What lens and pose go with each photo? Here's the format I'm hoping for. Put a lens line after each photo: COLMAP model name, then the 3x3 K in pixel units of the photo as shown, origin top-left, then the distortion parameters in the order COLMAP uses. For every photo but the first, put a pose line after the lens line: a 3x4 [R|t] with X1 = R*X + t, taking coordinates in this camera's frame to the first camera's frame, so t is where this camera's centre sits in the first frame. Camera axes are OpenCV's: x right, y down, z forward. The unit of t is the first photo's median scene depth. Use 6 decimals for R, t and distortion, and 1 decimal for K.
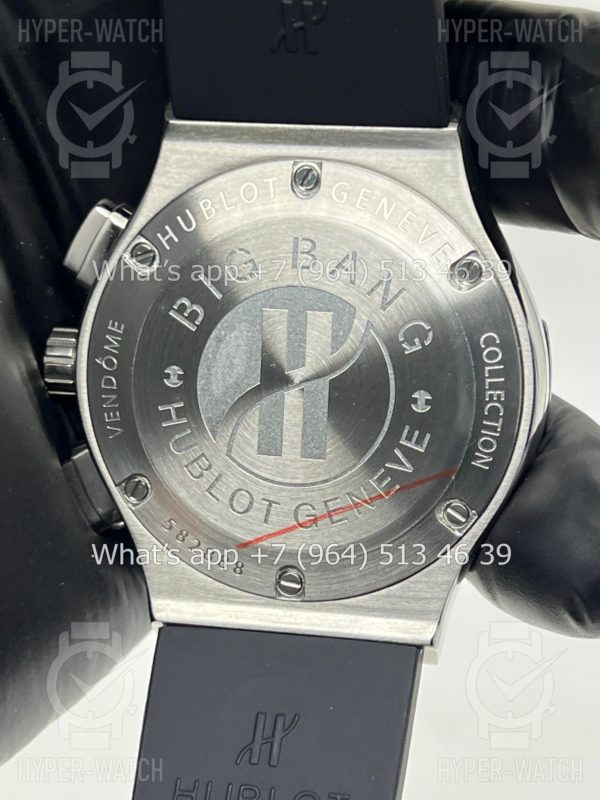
lens RADIAL K [[1832.5, 0, 300.0], [0, 1832.5, 400.0], [0, 0, 1]] dist [0.216095, 0.496115]
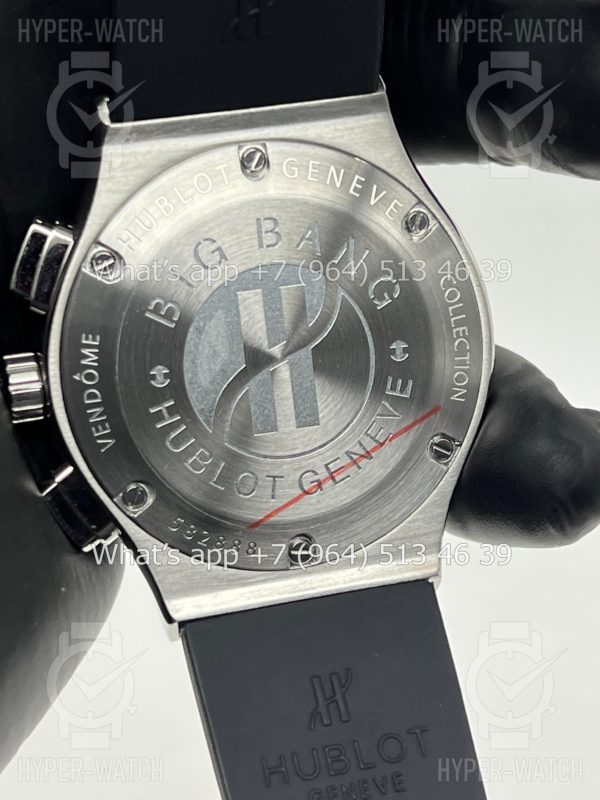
lens RADIAL K [[1832.5, 0, 300.0], [0, 1832.5, 400.0], [0, 0, 1]] dist [0.216095, 0.496115]
pose [[0.901052, -0.201038, 0.384304, -0.391865], [0.203626, 0.978444, 0.034416, -0.019301], [-0.382939, 0.047244, 0.922565, 0.045078]]
